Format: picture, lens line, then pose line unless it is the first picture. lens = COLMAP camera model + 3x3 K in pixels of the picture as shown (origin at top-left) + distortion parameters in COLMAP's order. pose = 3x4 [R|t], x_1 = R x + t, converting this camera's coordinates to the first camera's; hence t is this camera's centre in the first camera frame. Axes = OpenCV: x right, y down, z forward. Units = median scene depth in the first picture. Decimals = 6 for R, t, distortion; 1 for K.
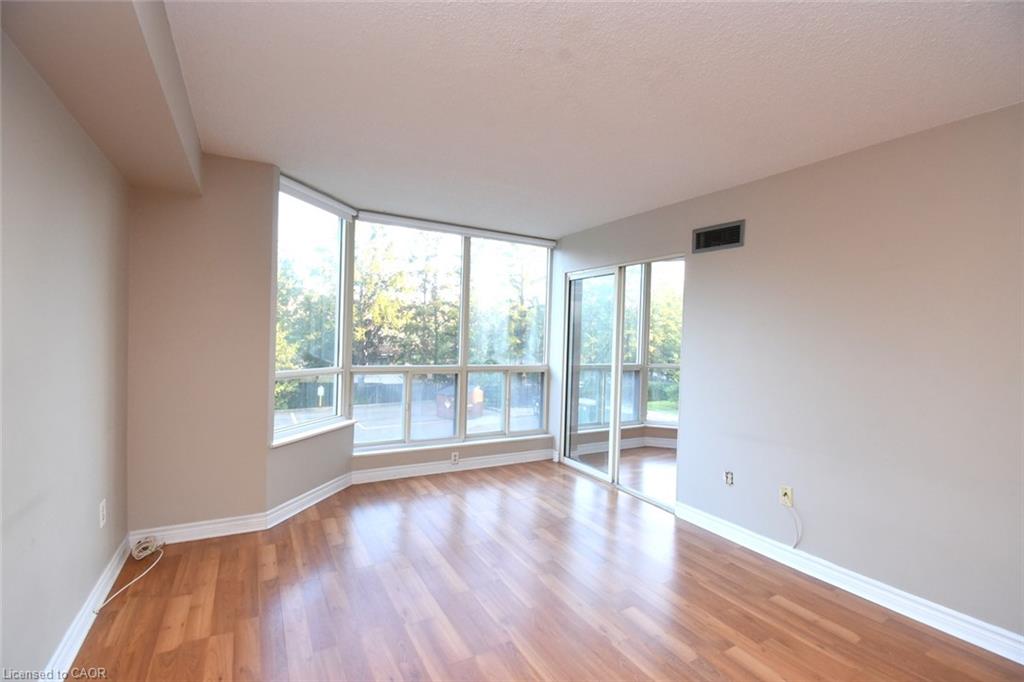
lens RADIAL K [[451.3, 0, 512.0], [0, 451.3, 341.0], [0, 0, 1]] dist [-0.002157, -0.000693]
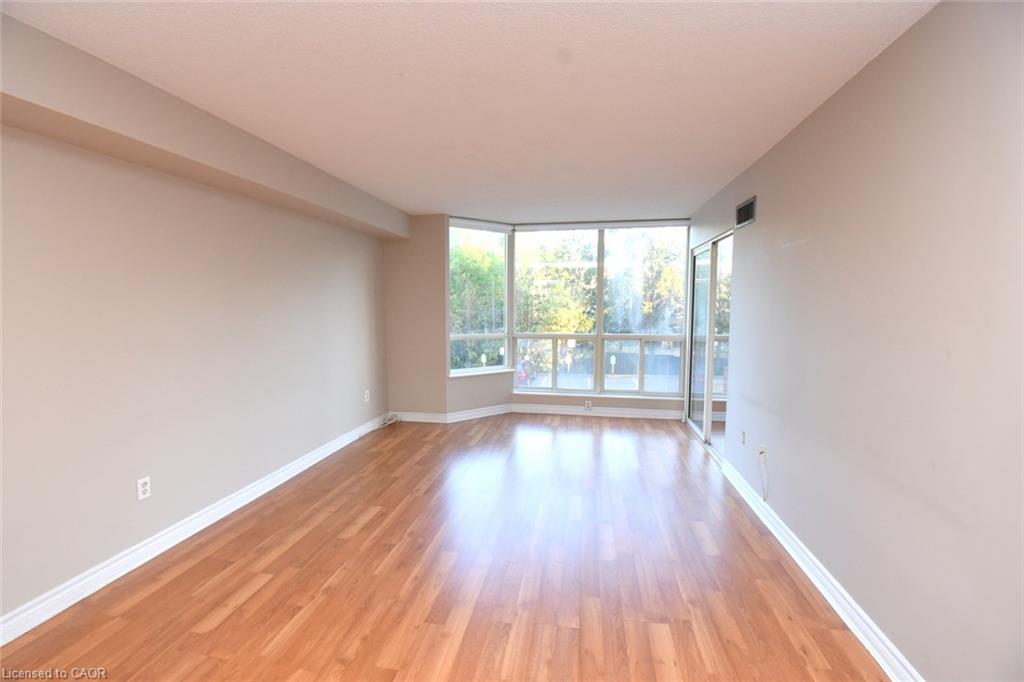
lens RADIAL K [[451.3, 0, 512.0], [0, 451.3, 341.0], [0, 0, 1]] dist [-0.002157, -0.000693]
pose [[0.774420, 0.021705, -0.632300, 0.507566], [0.016110, 0.998411, 0.054004, 0.001767], [0.632467, -0.052008, 0.772839, -0.124898]]
